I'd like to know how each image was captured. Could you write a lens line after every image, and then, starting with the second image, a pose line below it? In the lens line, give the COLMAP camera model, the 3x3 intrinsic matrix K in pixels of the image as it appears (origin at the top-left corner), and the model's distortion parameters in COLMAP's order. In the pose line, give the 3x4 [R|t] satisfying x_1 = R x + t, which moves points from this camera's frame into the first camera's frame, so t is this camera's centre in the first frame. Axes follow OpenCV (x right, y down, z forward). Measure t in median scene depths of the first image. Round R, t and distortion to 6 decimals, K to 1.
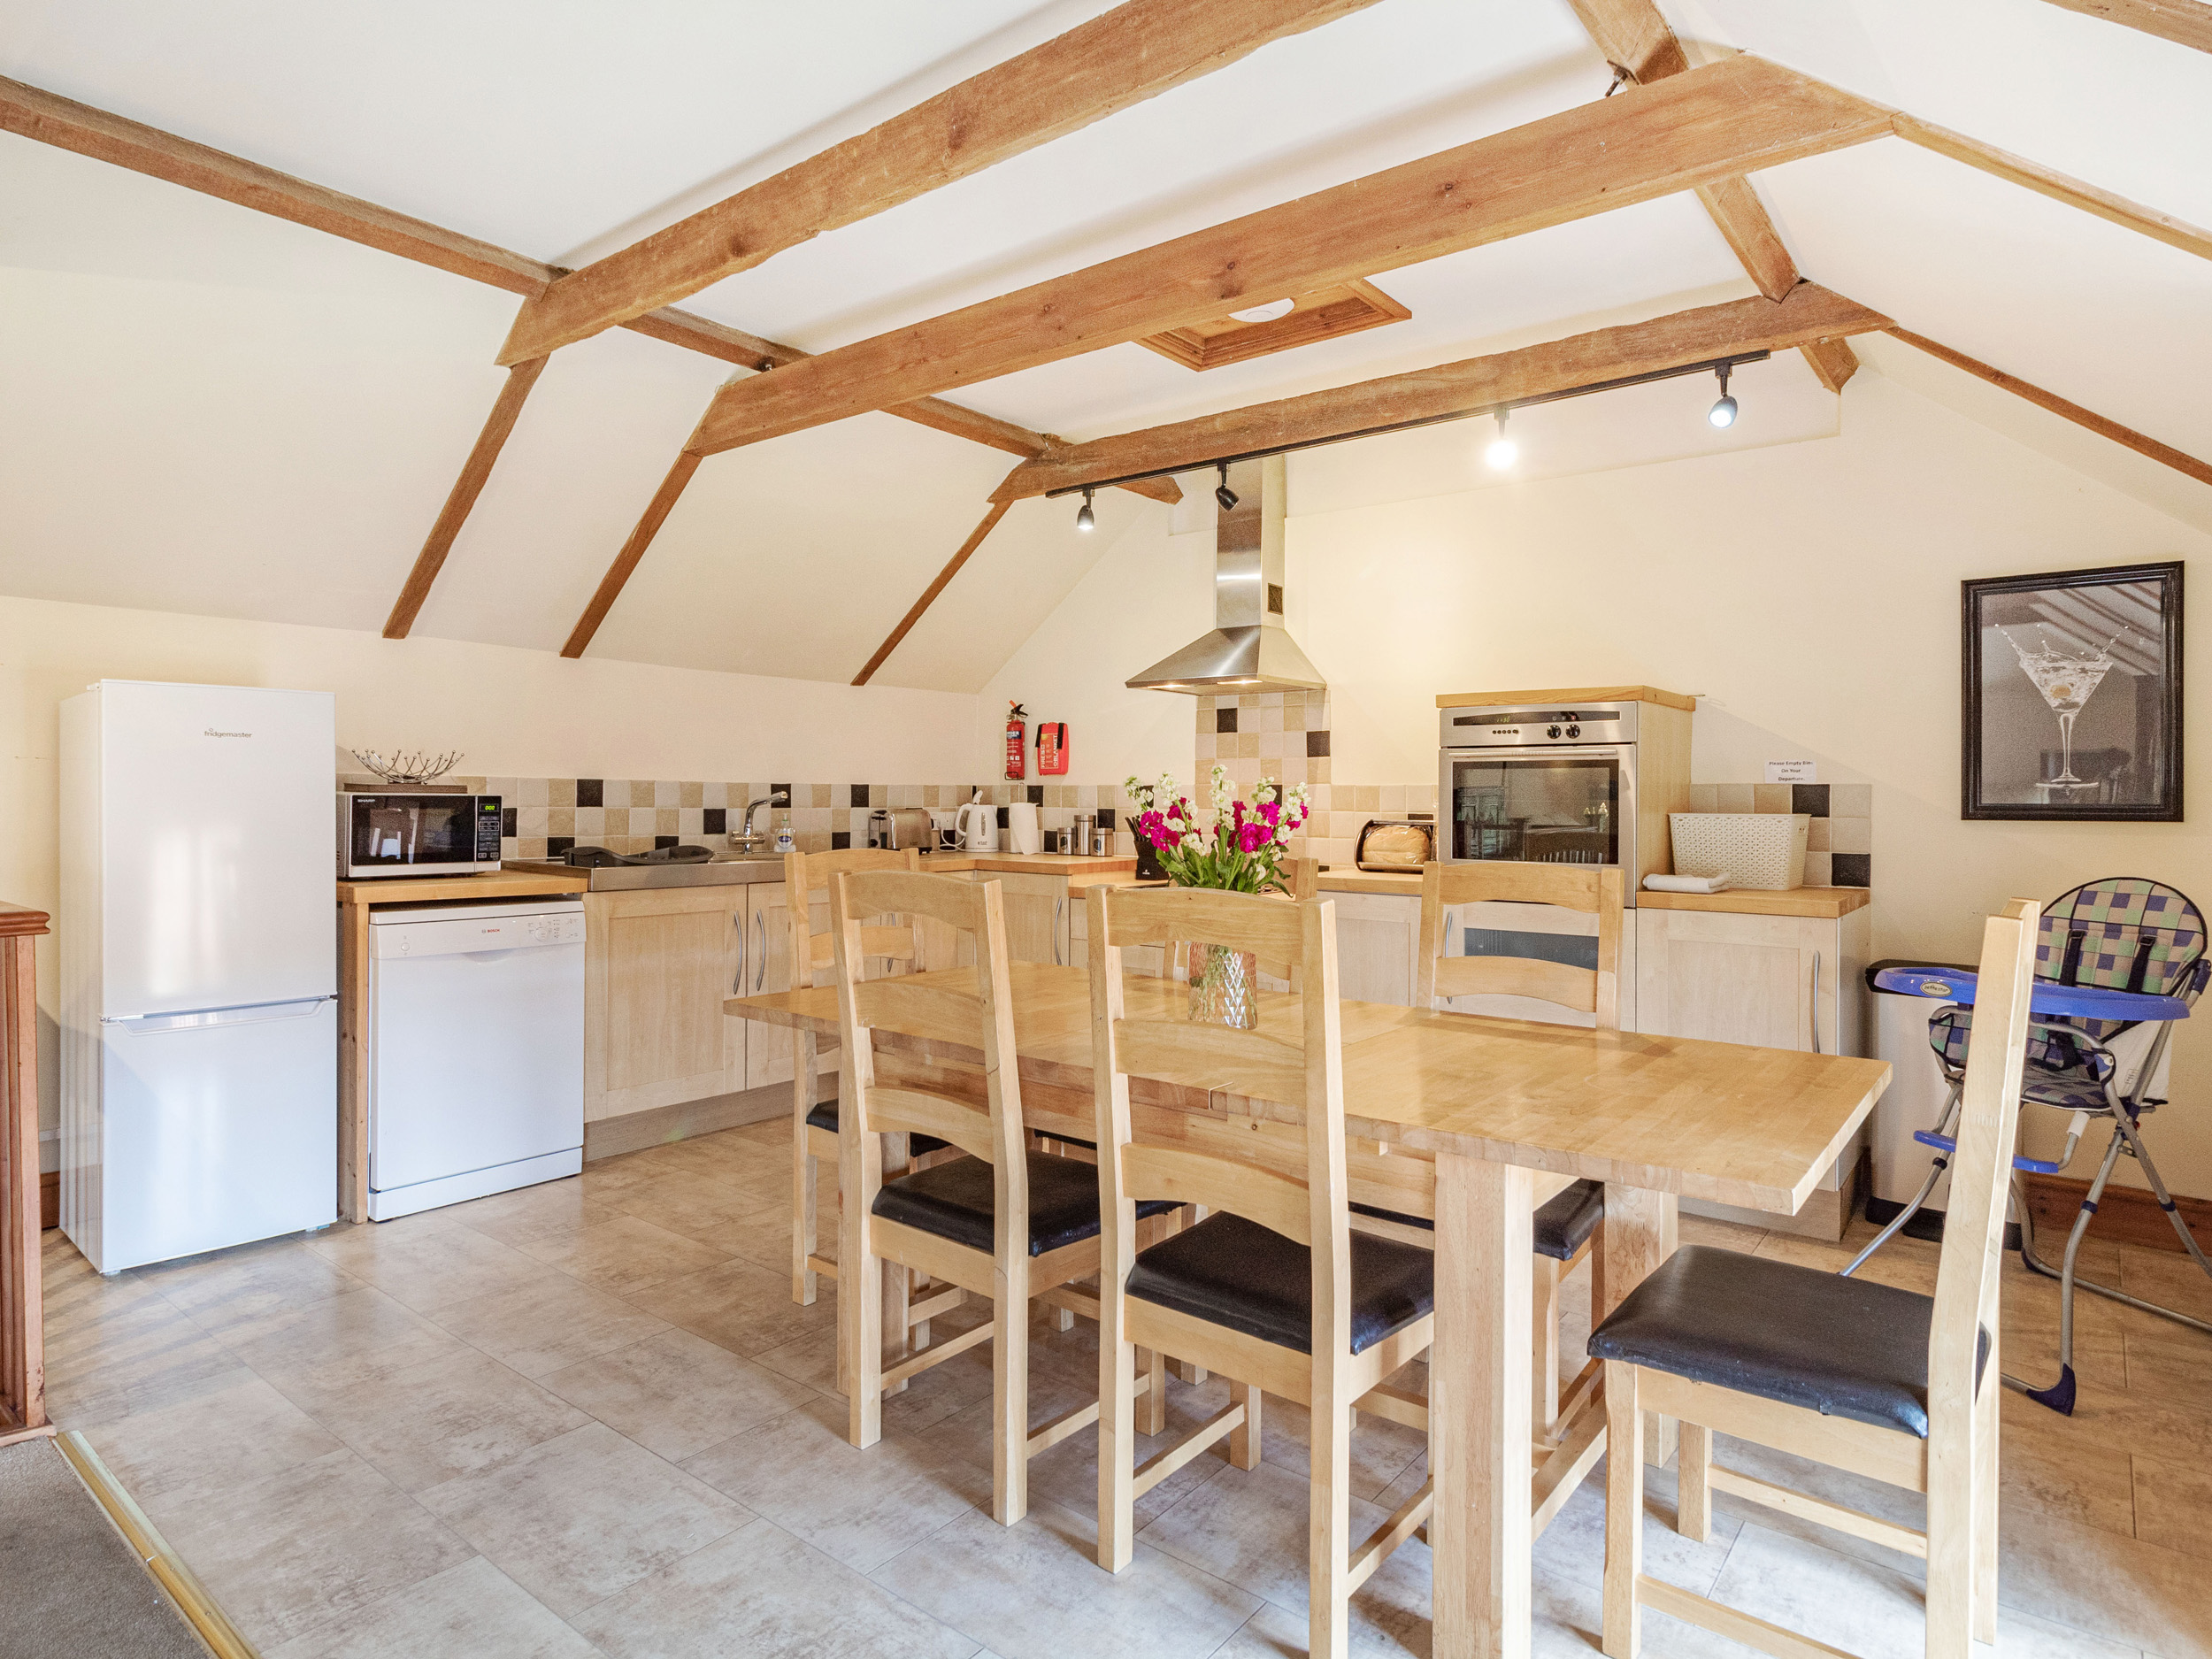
lens RADIAL K [[1250.4, 0, 1099.1], [0, 1250.4, 823.9], [0, 0, 1]] dist [0.000244, 0.000552]
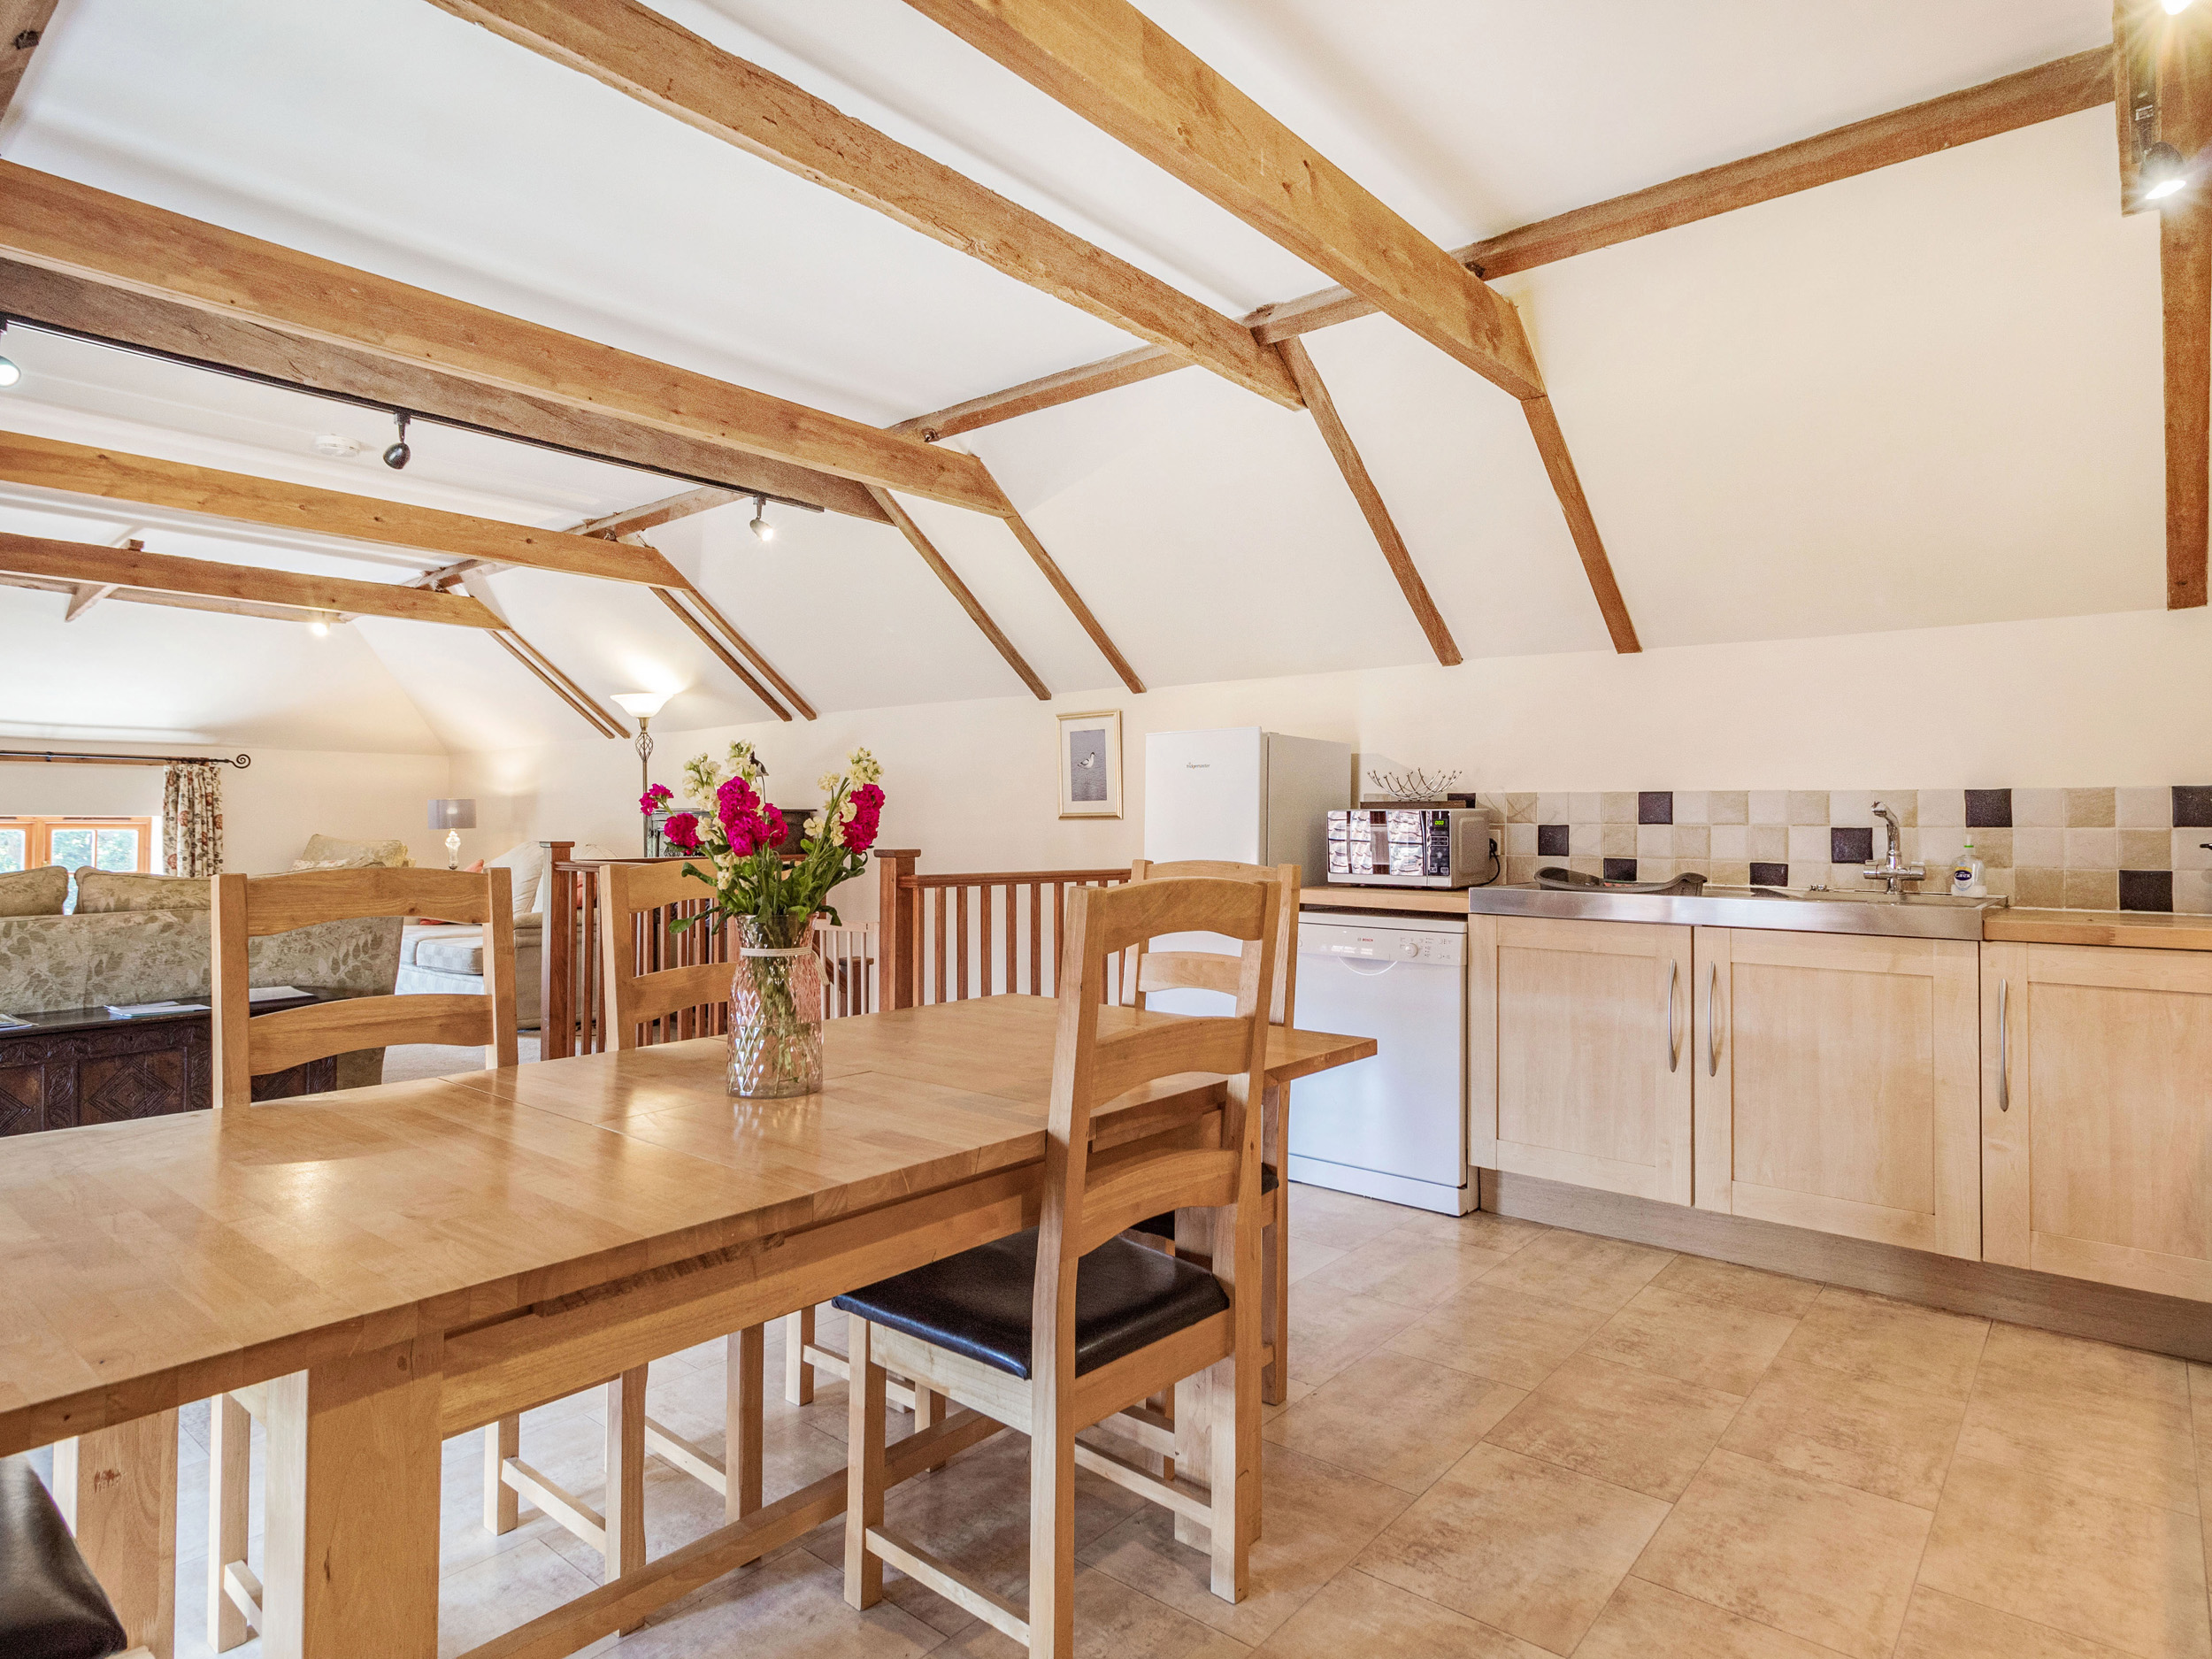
lens RADIAL K [[1250.4, 0, 1091.2], [0, 1250.4, 806.3], [0, 0, 1]] dist [0.000244, 0.000552]
pose [[-0.023688, -0.013621, -0.999627, 0.498108], [-0.020779, 0.999698, -0.013130, -0.006963], [0.999503, 0.020460, -0.023964, 0.702823]]
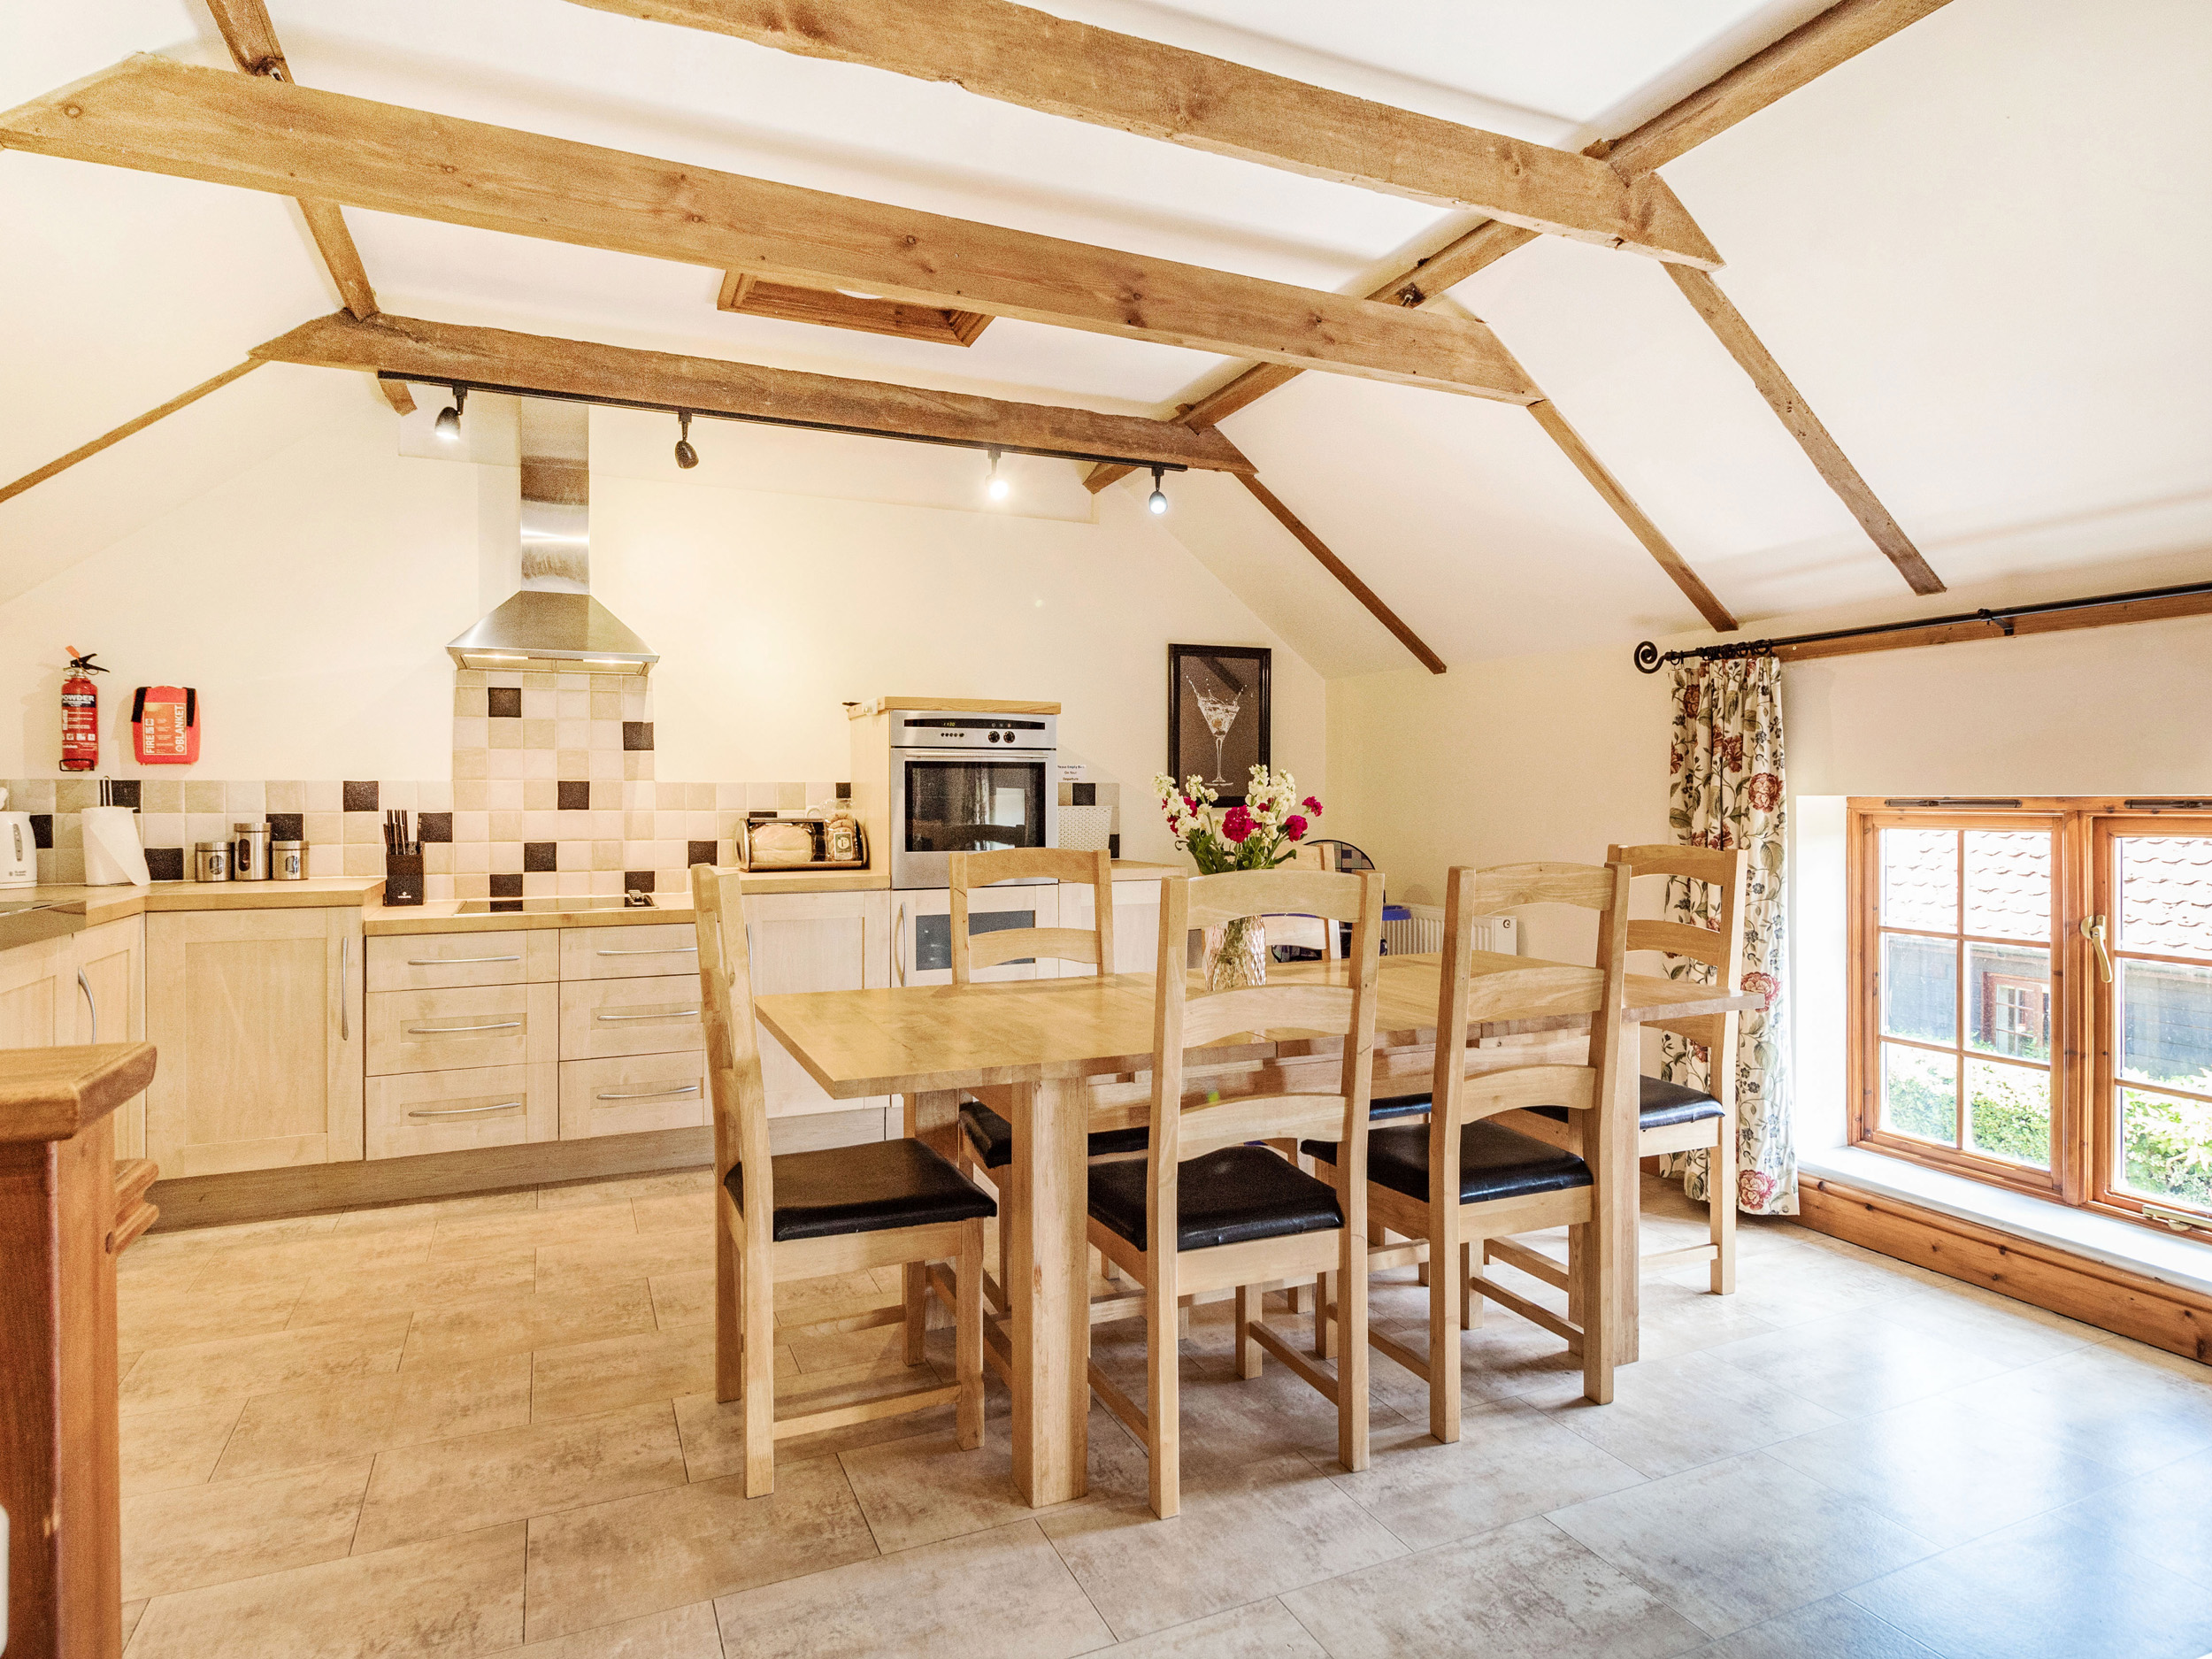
lens RADIAL K [[1250.4, 0, 1106.8], [0, 1250.4, 820.8], [0, 0, 1]] dist [0.000244, 0.000552]
pose [[0.462830, -0.022019, 0.886174, -0.554607], [0.023993, 0.999636, 0.012307, -0.007355], [-0.886122, 0.015566, 0.463190, 0.342733]]
